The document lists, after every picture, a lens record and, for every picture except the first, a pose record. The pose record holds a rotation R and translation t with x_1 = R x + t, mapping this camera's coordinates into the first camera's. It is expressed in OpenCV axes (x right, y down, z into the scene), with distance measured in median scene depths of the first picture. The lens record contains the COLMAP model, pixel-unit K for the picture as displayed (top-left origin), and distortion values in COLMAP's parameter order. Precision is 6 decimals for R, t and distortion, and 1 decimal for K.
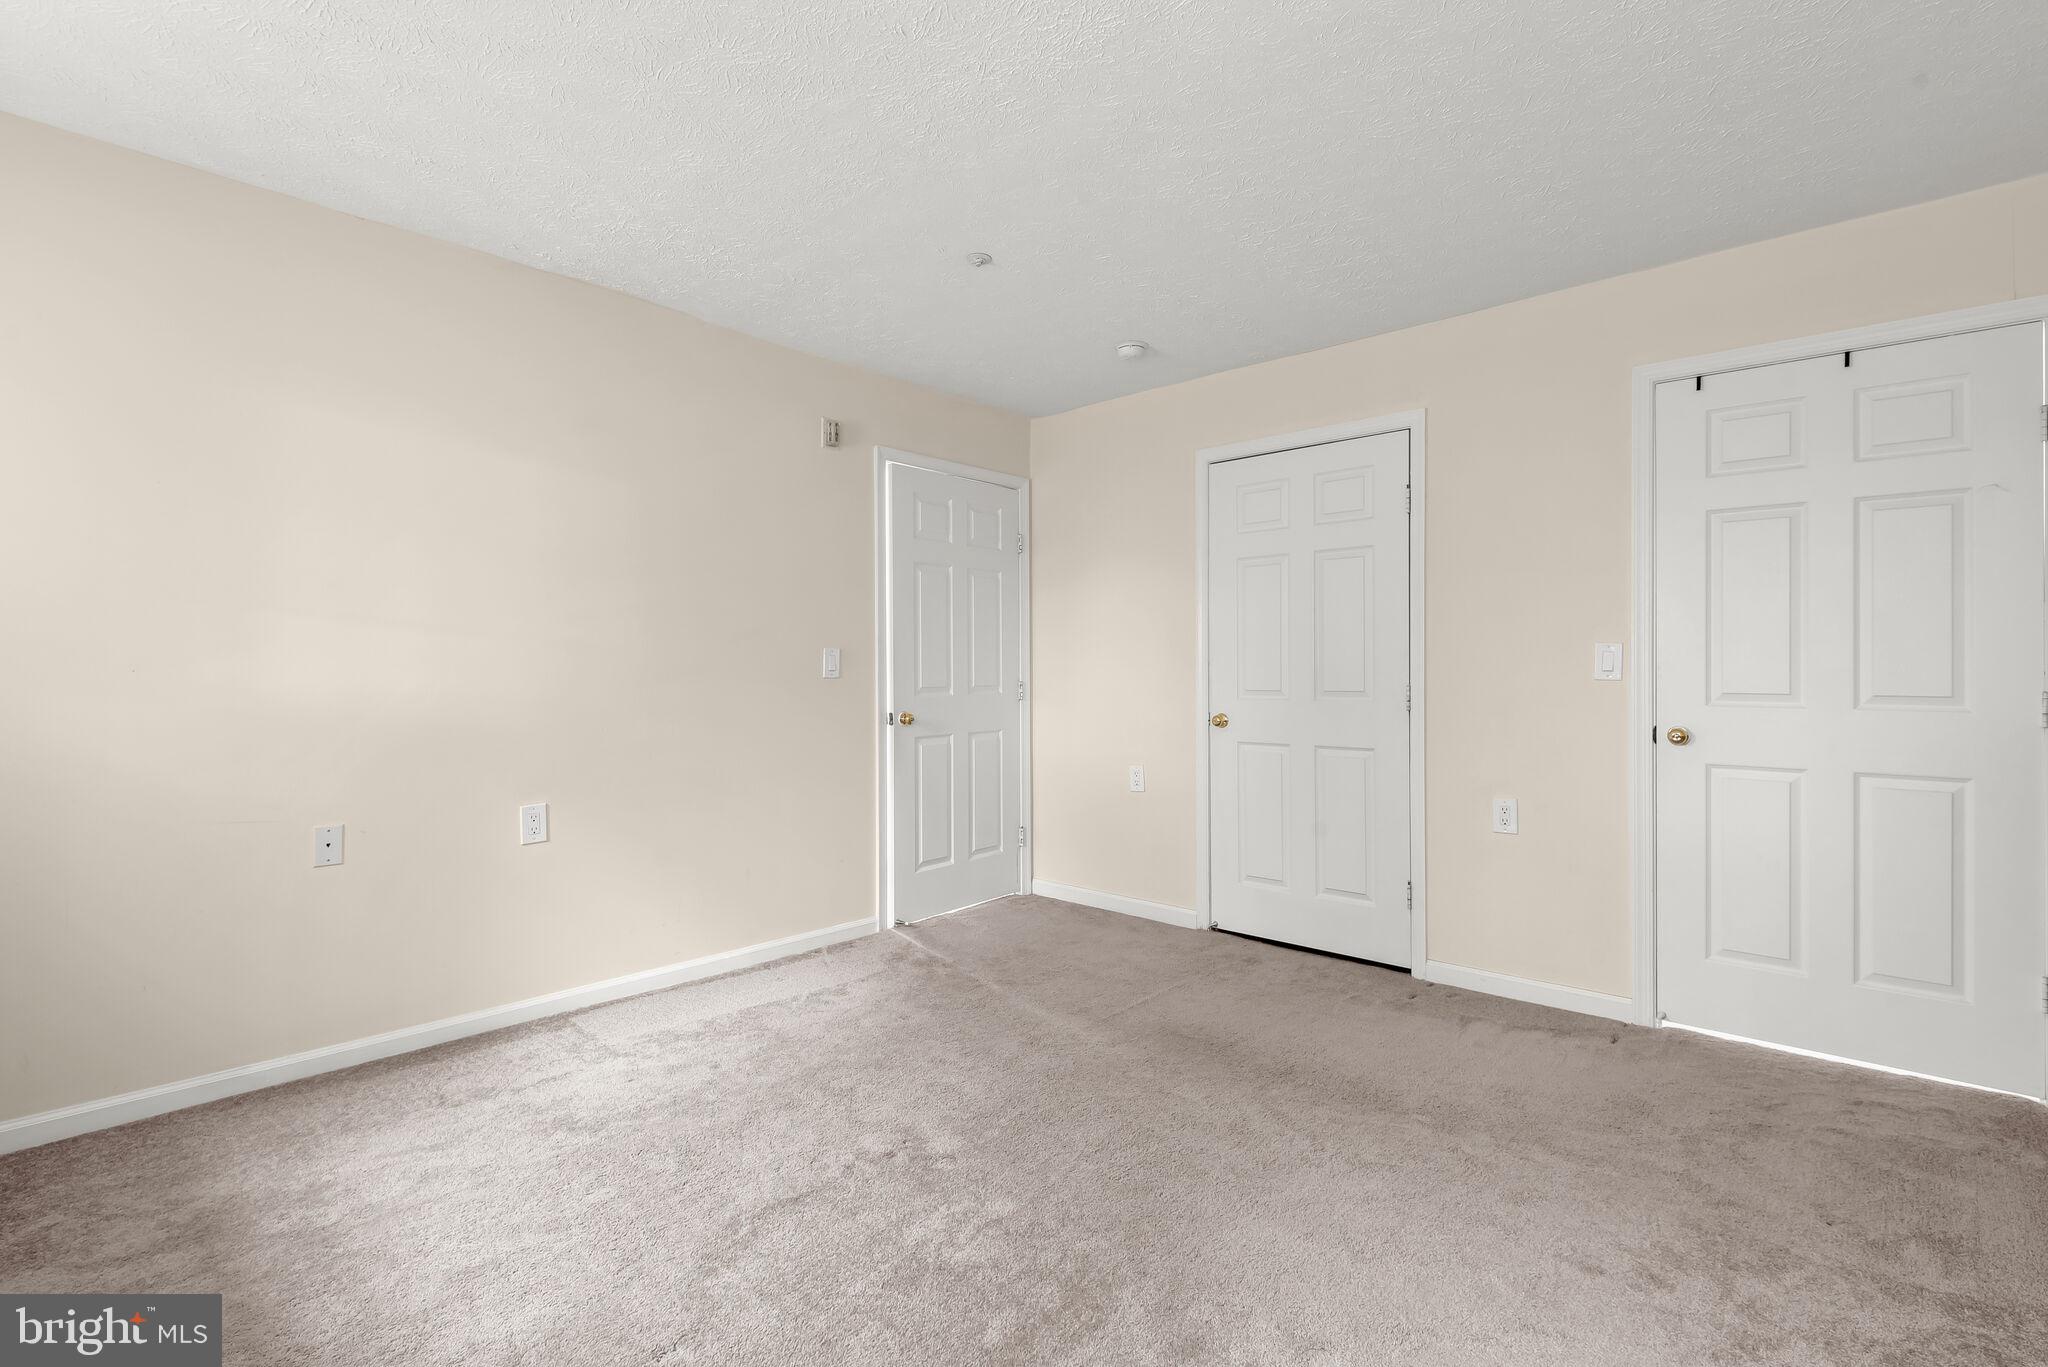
lens RADIAL K [[962.9, 0, 1015.7], [0, 962.9, 675.4], [0, 0, 1]] dist [0.026180, -0.017789]
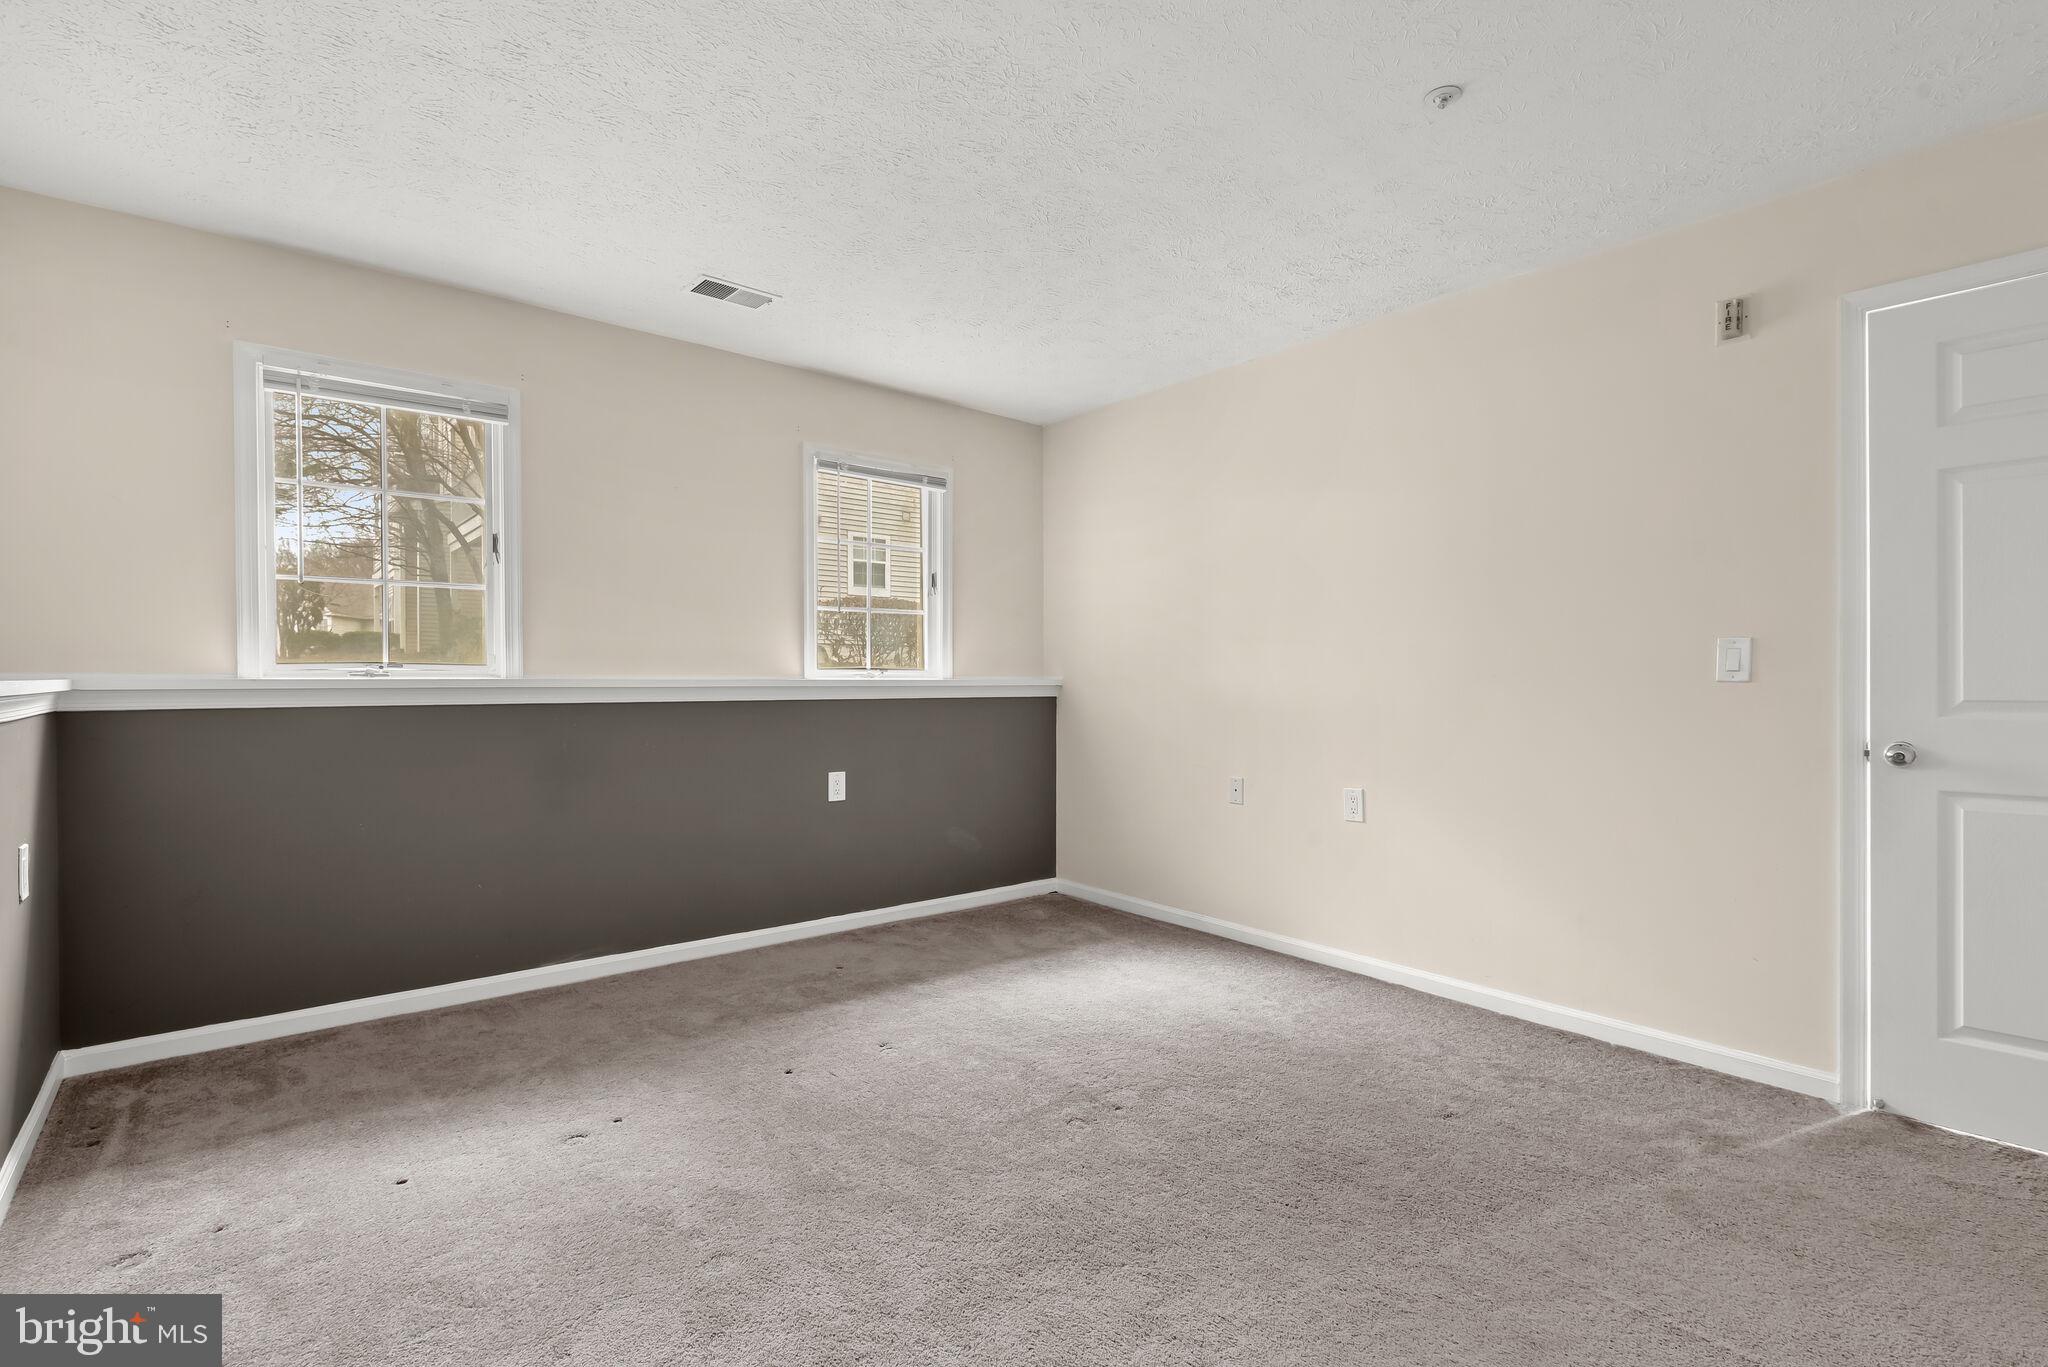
lens RADIAL K [[962.9, 0, 1017.6], [0, 962.9, 685.1], [0, 0, 1]] dist [0.026180, -0.017789]
pose [[-0.156551, 0.008180, -0.987636, 0.560628], [-0.000096, 0.999966, 0.008297, -0.000350], [0.987670, 0.001394, -0.156545, 0.613084]]
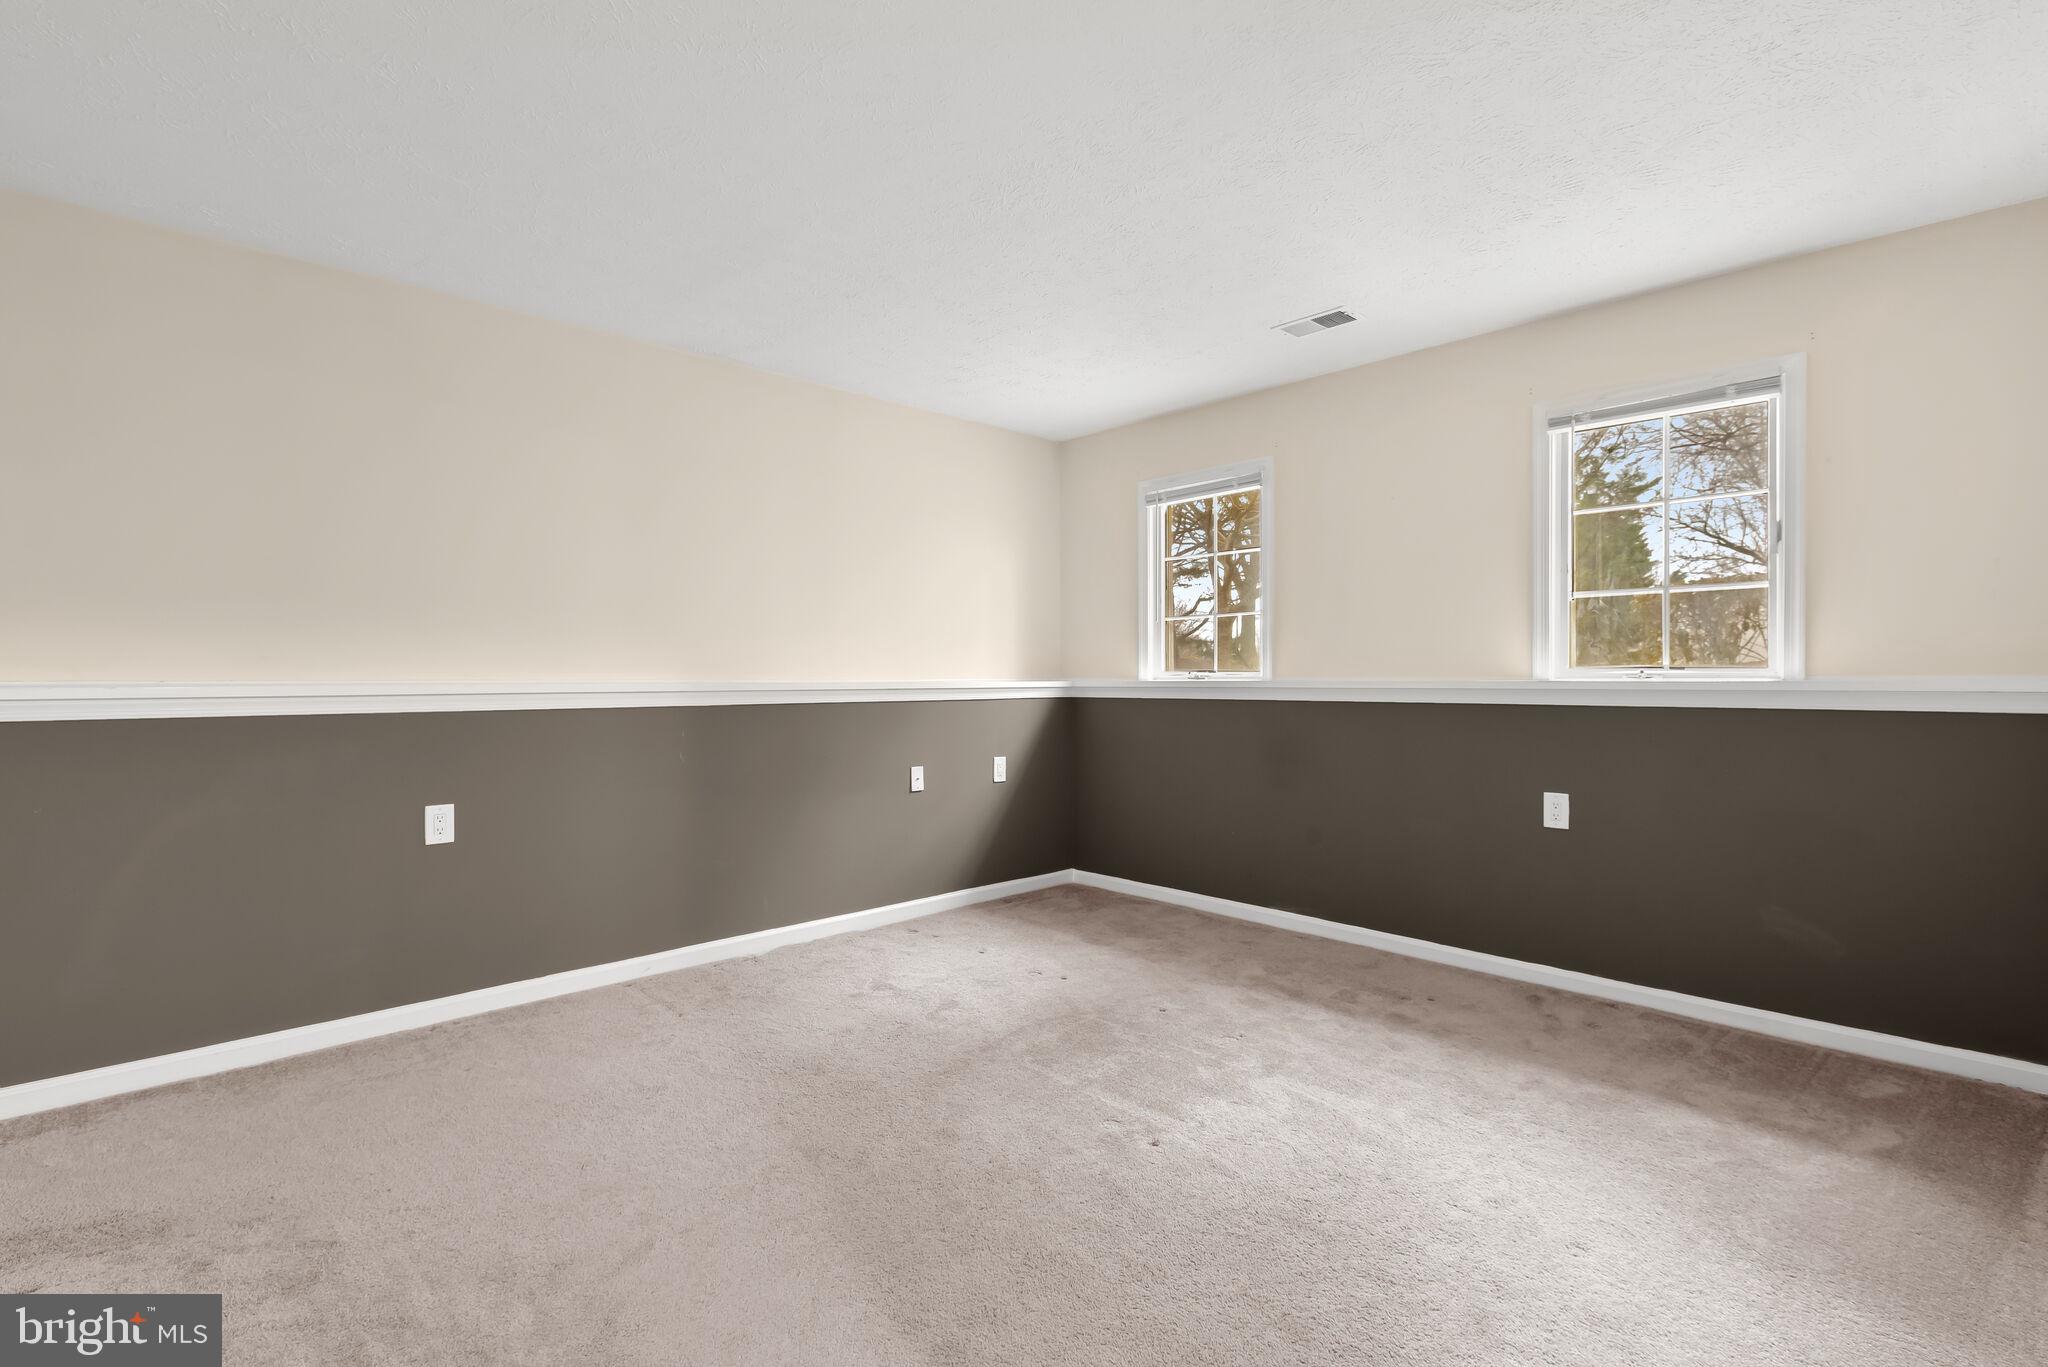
lens RADIAL K [[962.9, 0, 1024.2], [0, 962.9, 683.4], [0, 0, 1]] dist [0.026180, -0.017789]
pose [[-0.995120, 0.002162, 0.098646, -0.018004], [0.002350, 0.999996, 0.001789, 0.001236], [-0.098642, 0.002012, -0.995121, 1.137164]]
